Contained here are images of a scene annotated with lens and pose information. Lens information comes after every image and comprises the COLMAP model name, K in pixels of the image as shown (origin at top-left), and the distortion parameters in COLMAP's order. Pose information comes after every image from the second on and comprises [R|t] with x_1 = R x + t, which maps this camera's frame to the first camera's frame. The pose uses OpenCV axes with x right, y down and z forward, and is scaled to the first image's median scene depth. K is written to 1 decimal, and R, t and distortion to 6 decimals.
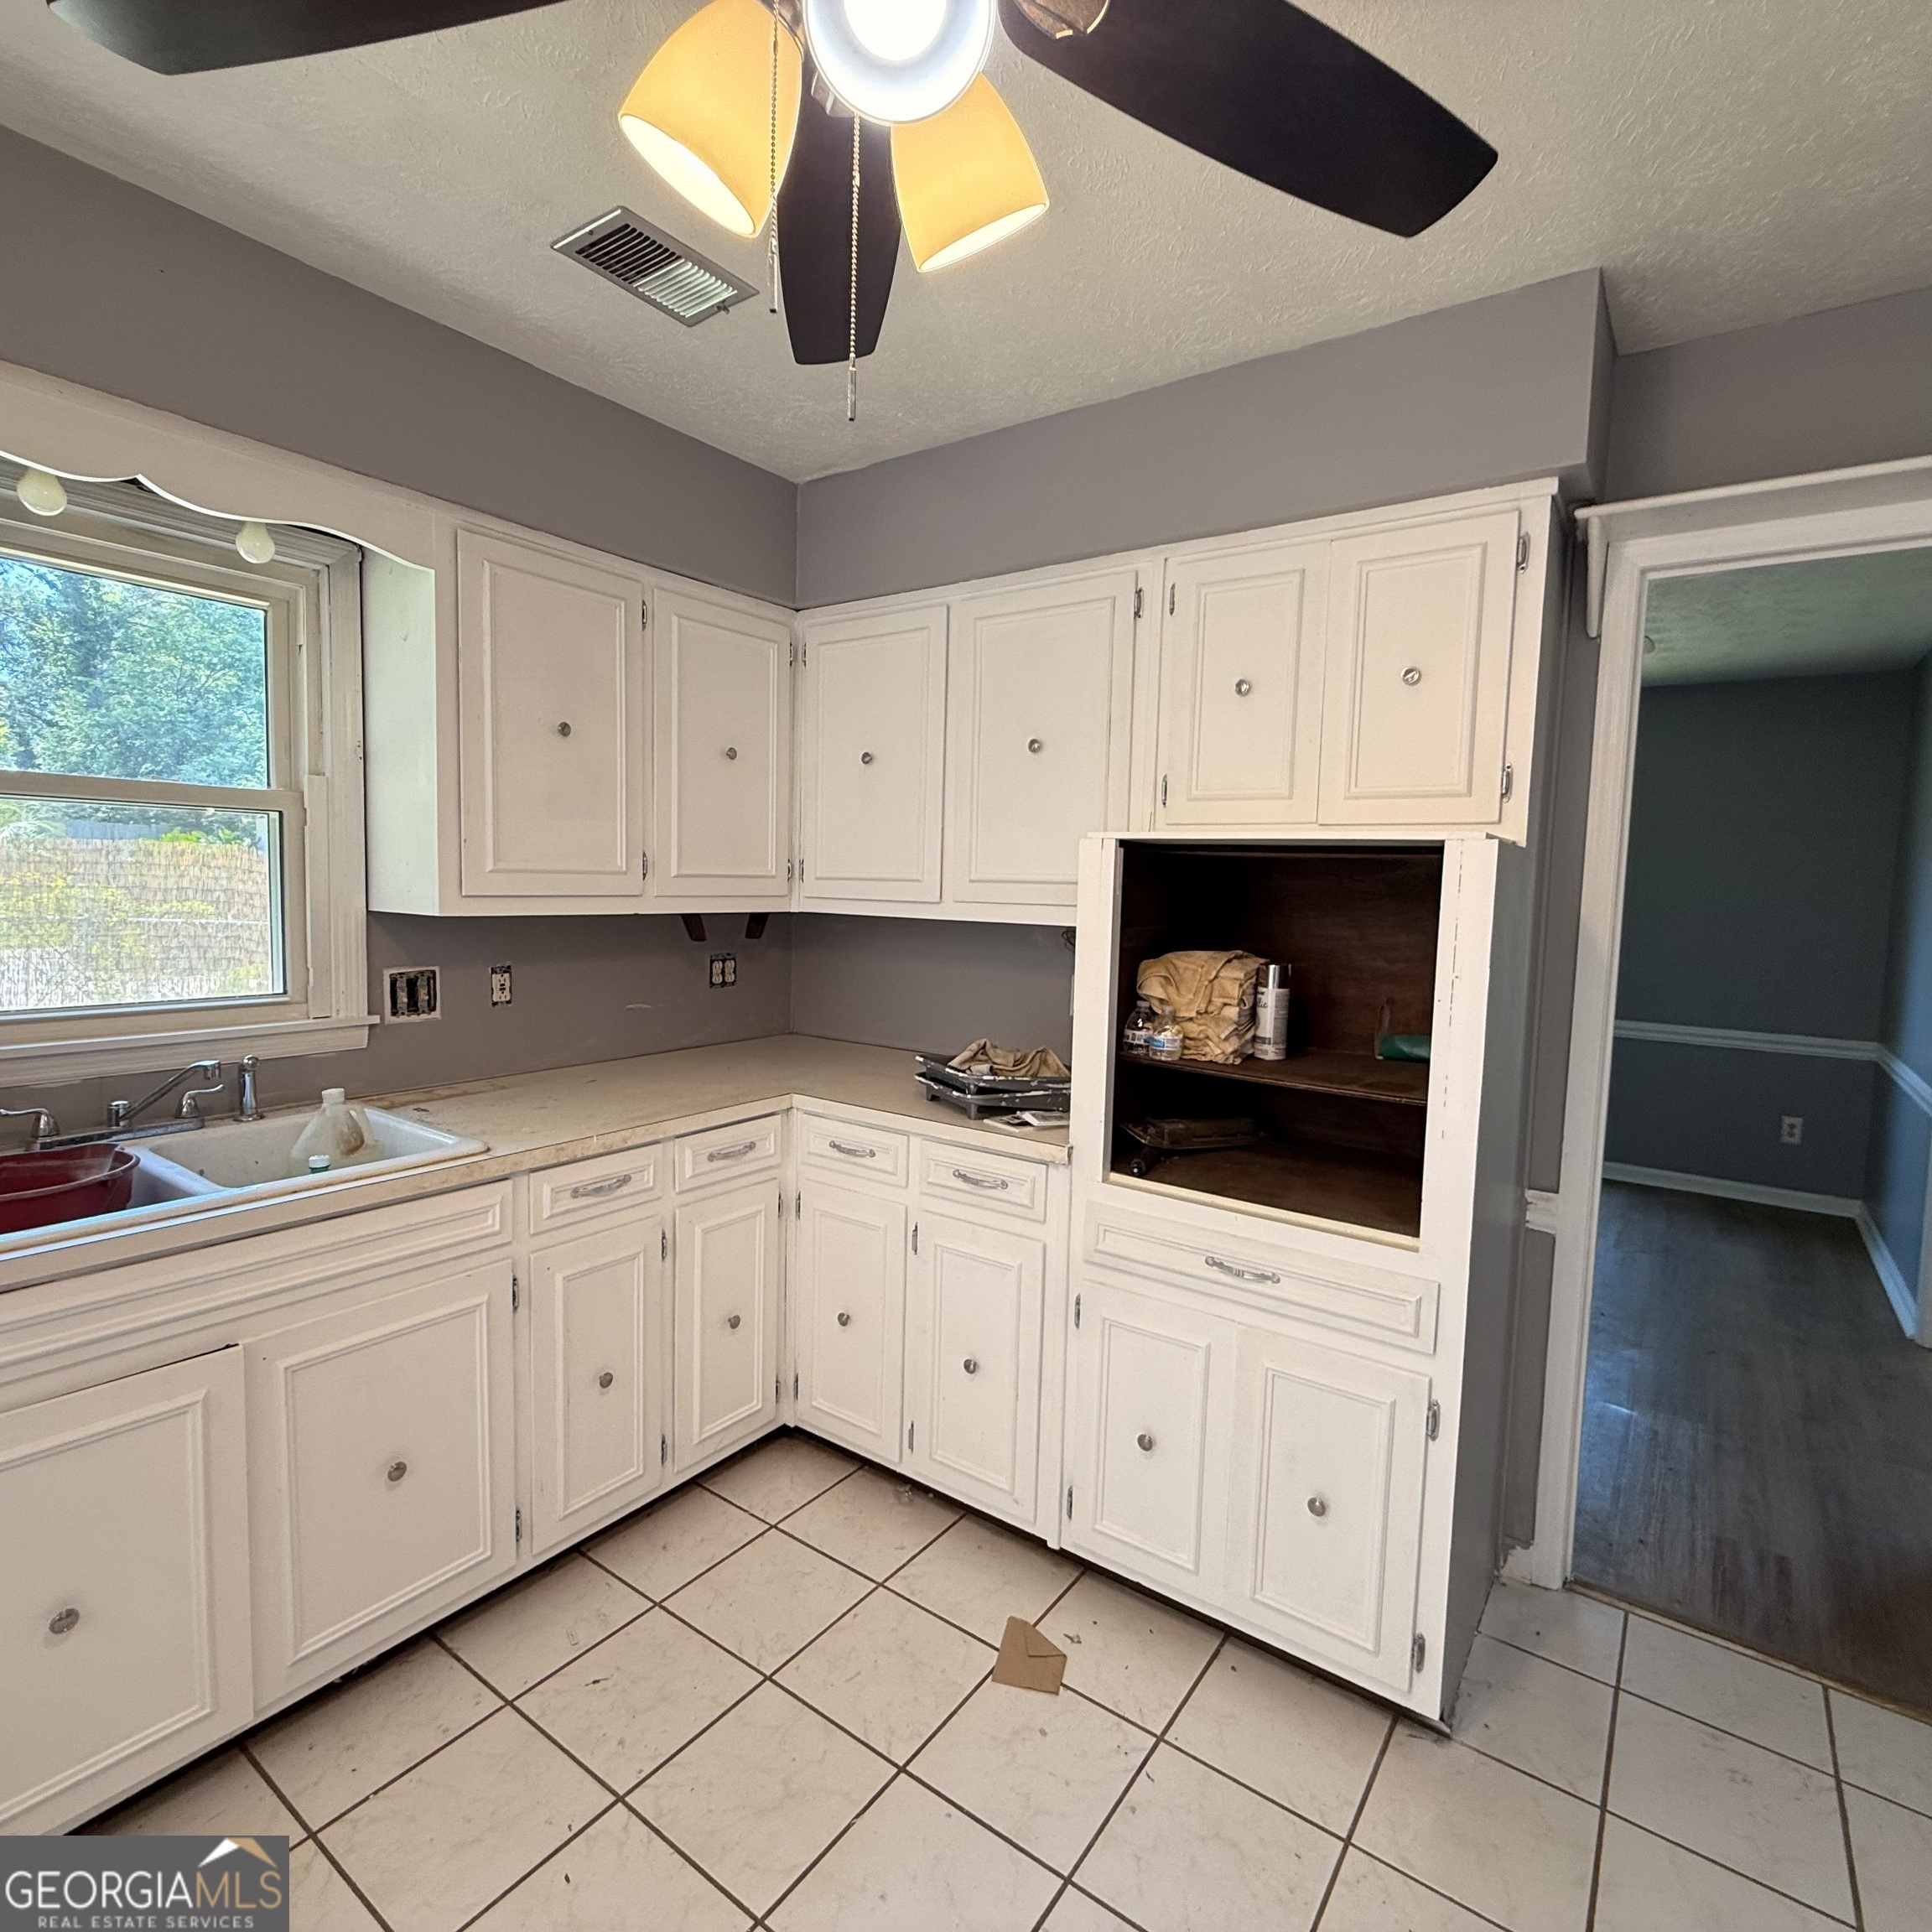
lens RADIAL K [[1030.1, 0, 967.4], [0, 1030.1, 961.0], [0, 0, 1]] dist [-0.002294, 0.000443]
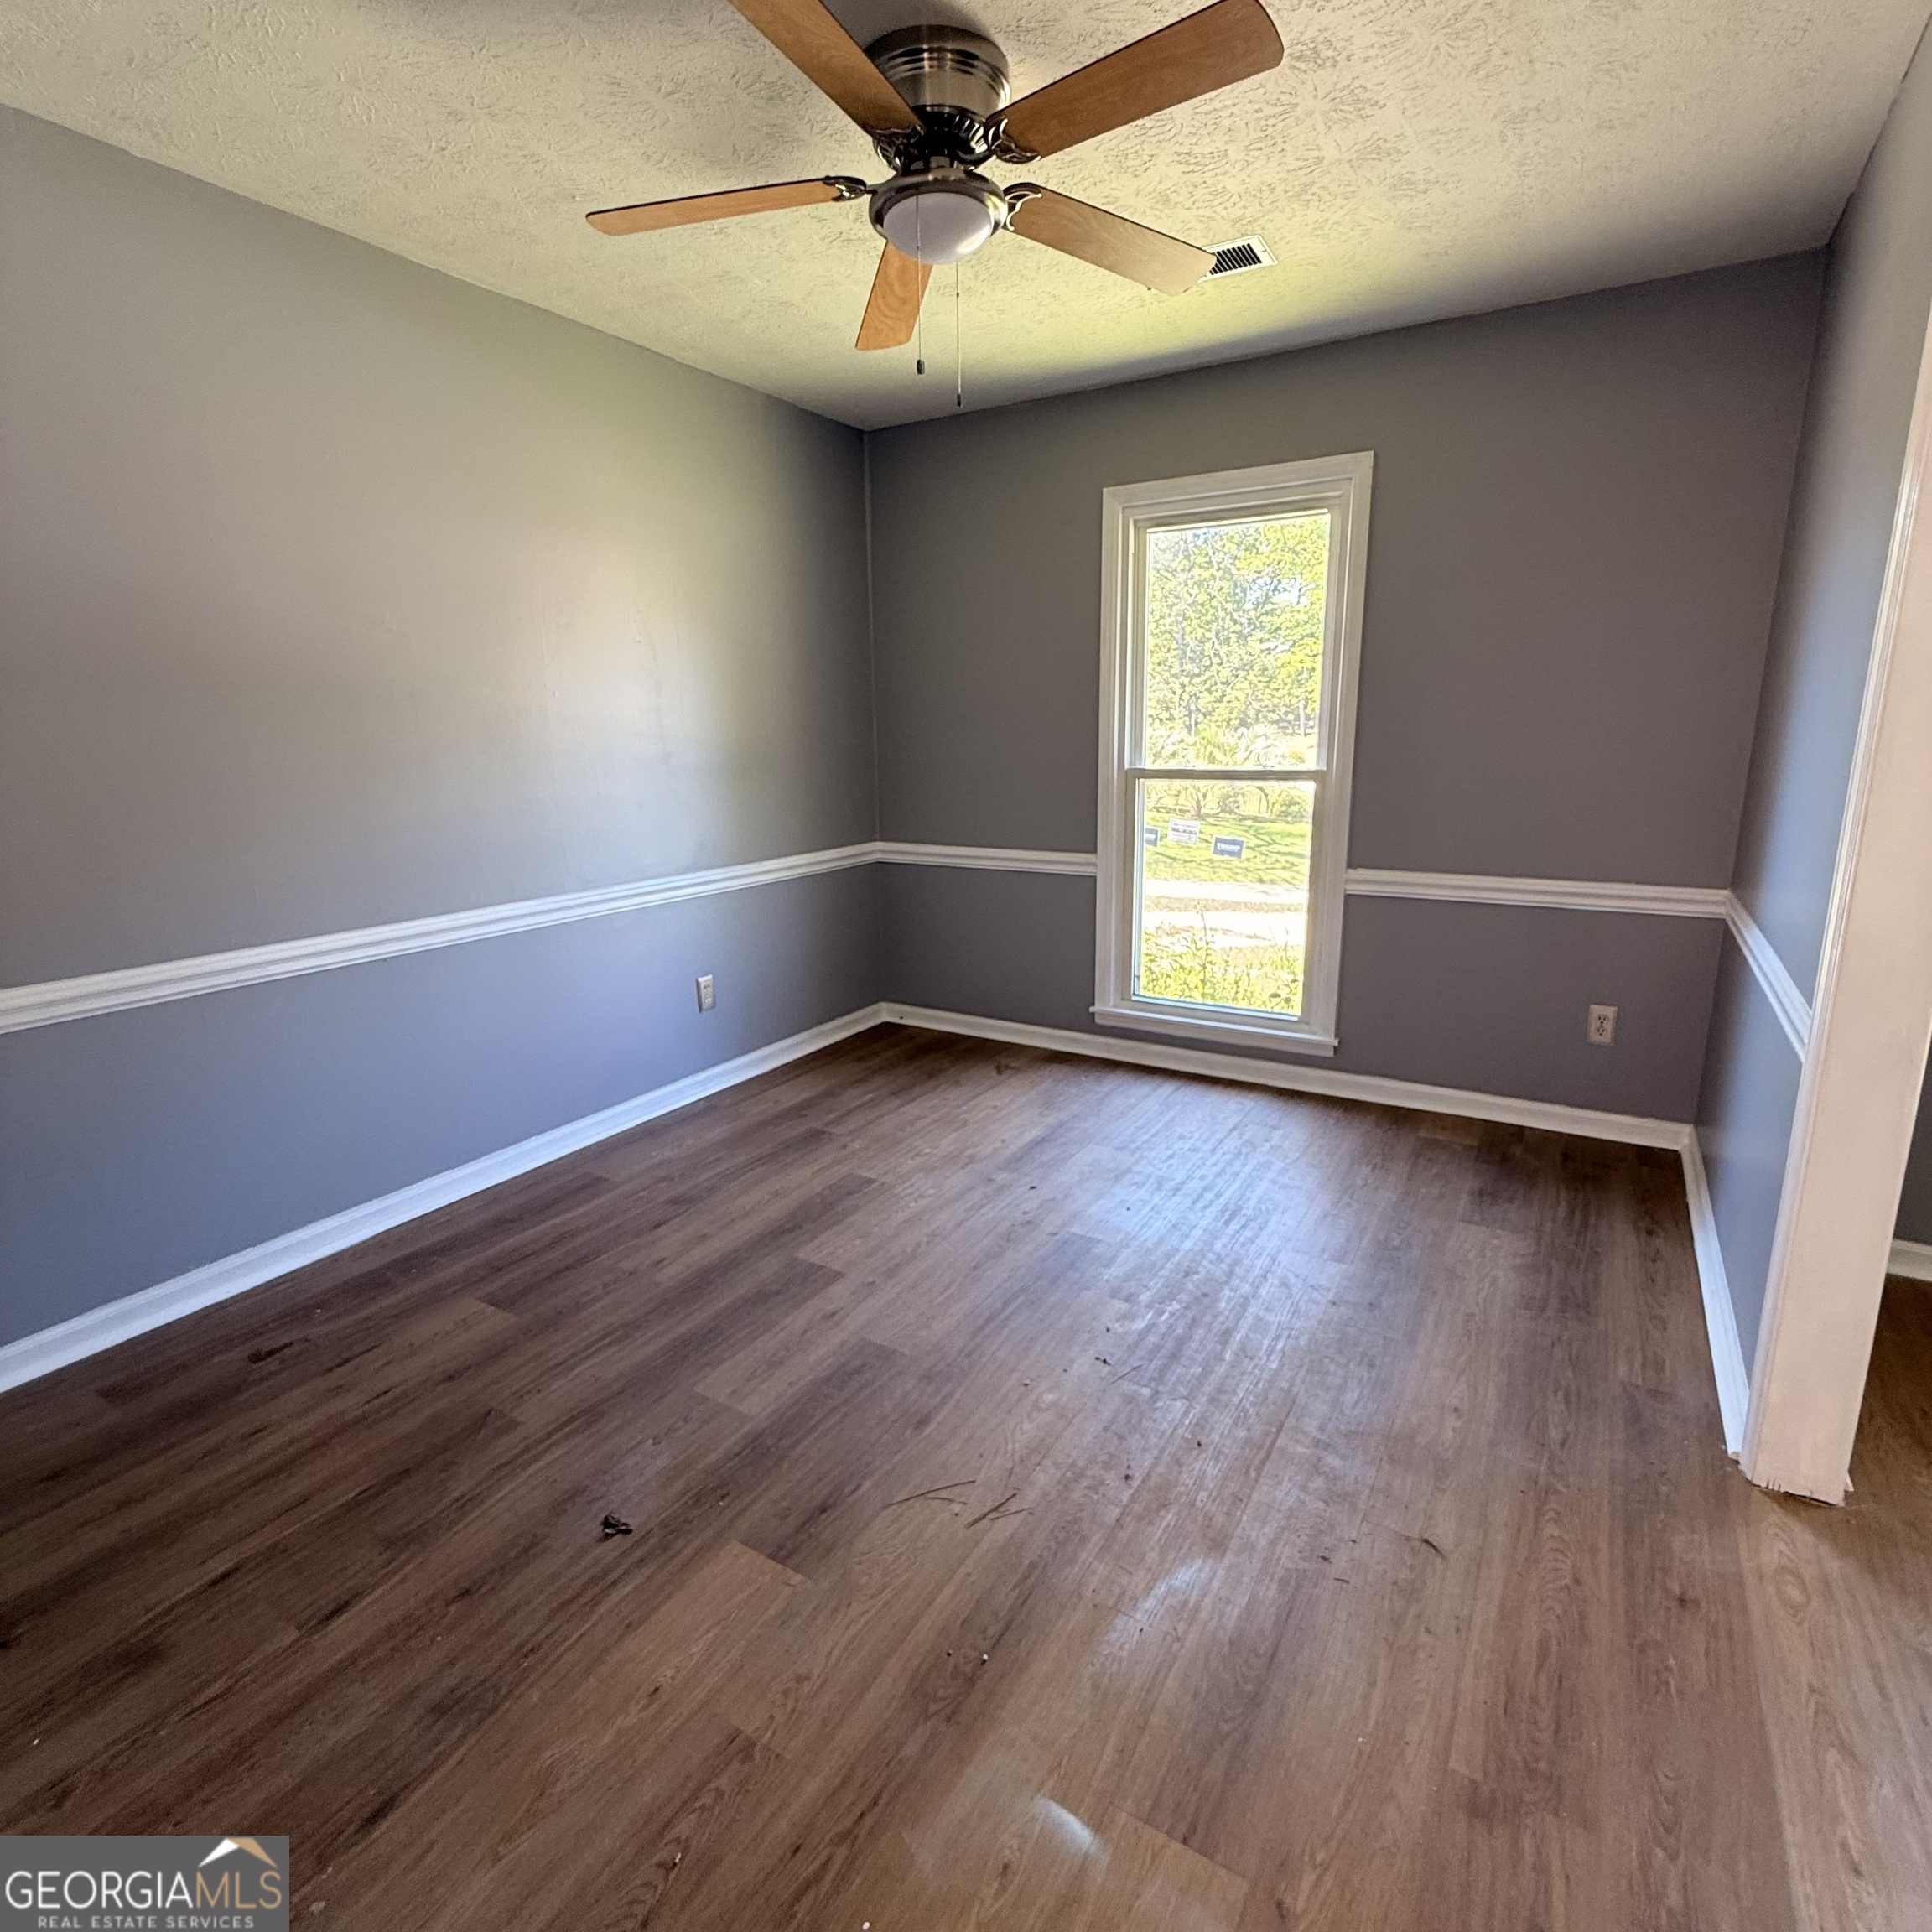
lens RADIAL K [[1030.1, 0, 975.6], [0, 1030.1, 971.6], [0, 0, 1]] dist [-0.002294, 0.000443]
pose [[0.995409, -0.058443, 0.075792, 0.730485], [0.046472, 0.987431, 0.151064, 0.020116], [-0.083668, -0.146849, 0.985614, 0.795193]]
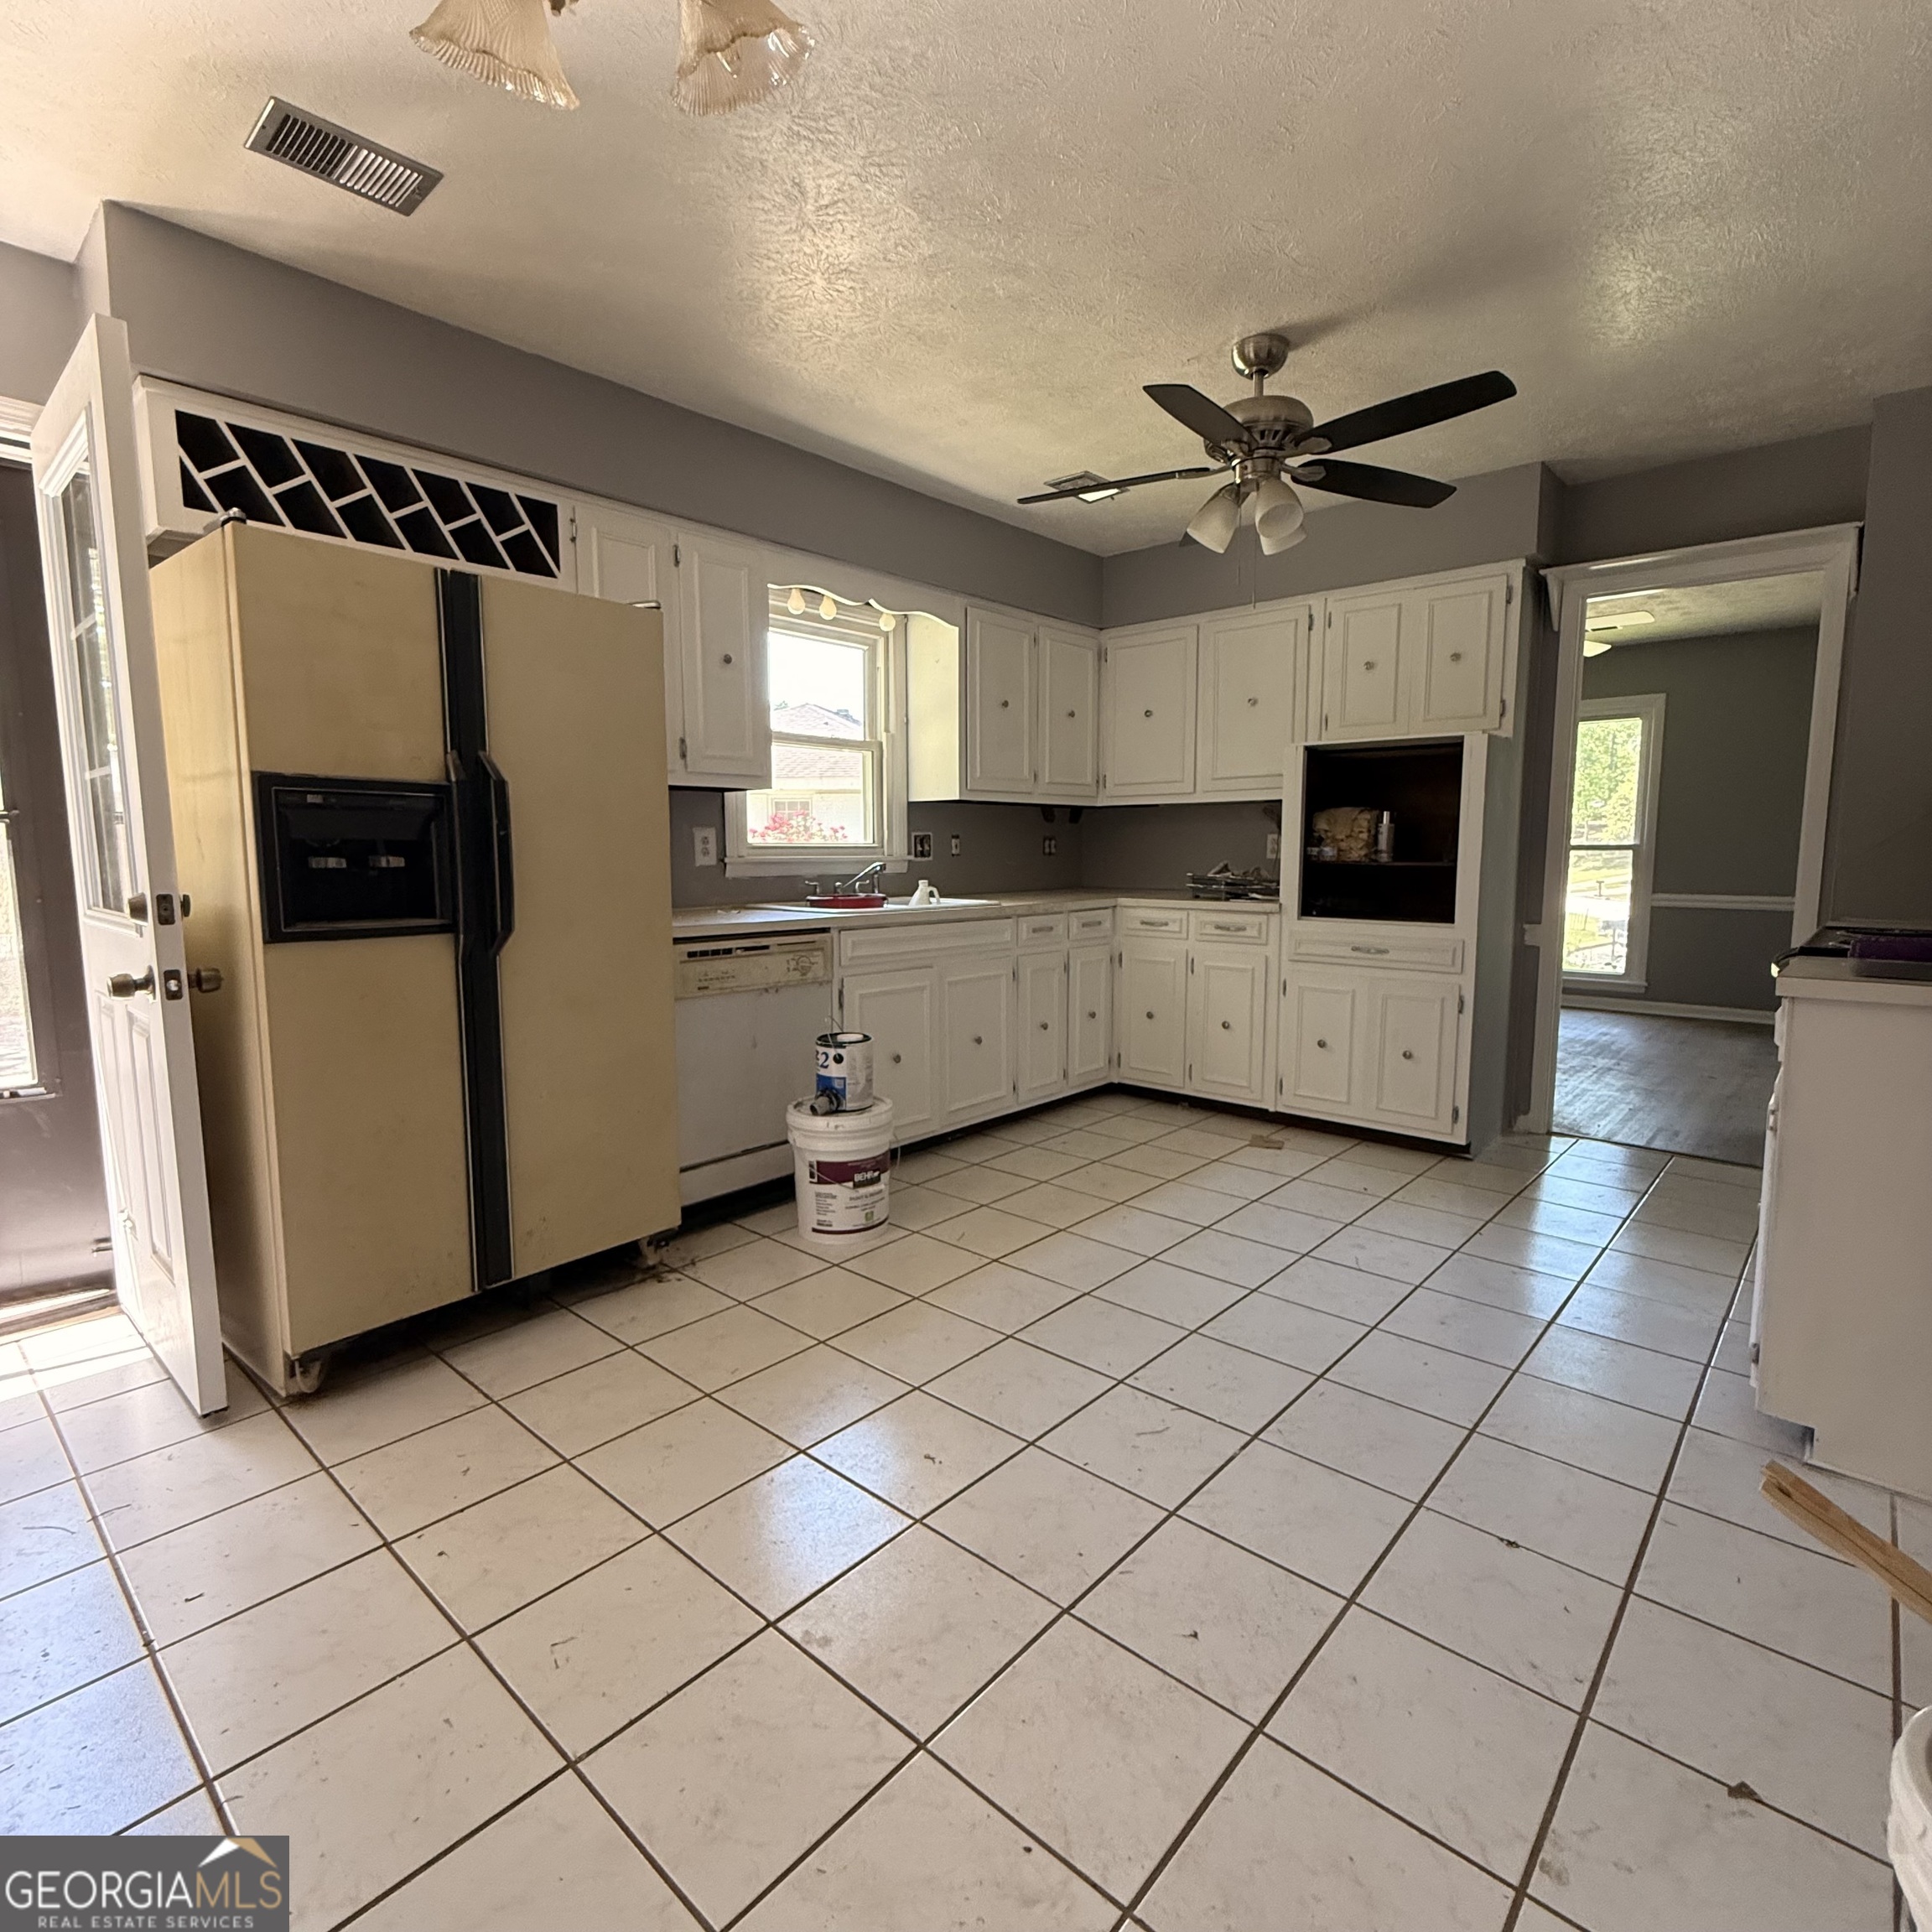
lens RADIAL K [[1030.1, 0, 973.7], [0, 1030.1, 963.9], [0, 0, 1]] dist [-0.002294, 0.000443]
pose [[0.993709, -0.016404, -0.110786, -0.244671], [0.020095, 0.999277, 0.032287, 0.199741], [0.110176, -0.034310, 0.993320, -0.947376]]
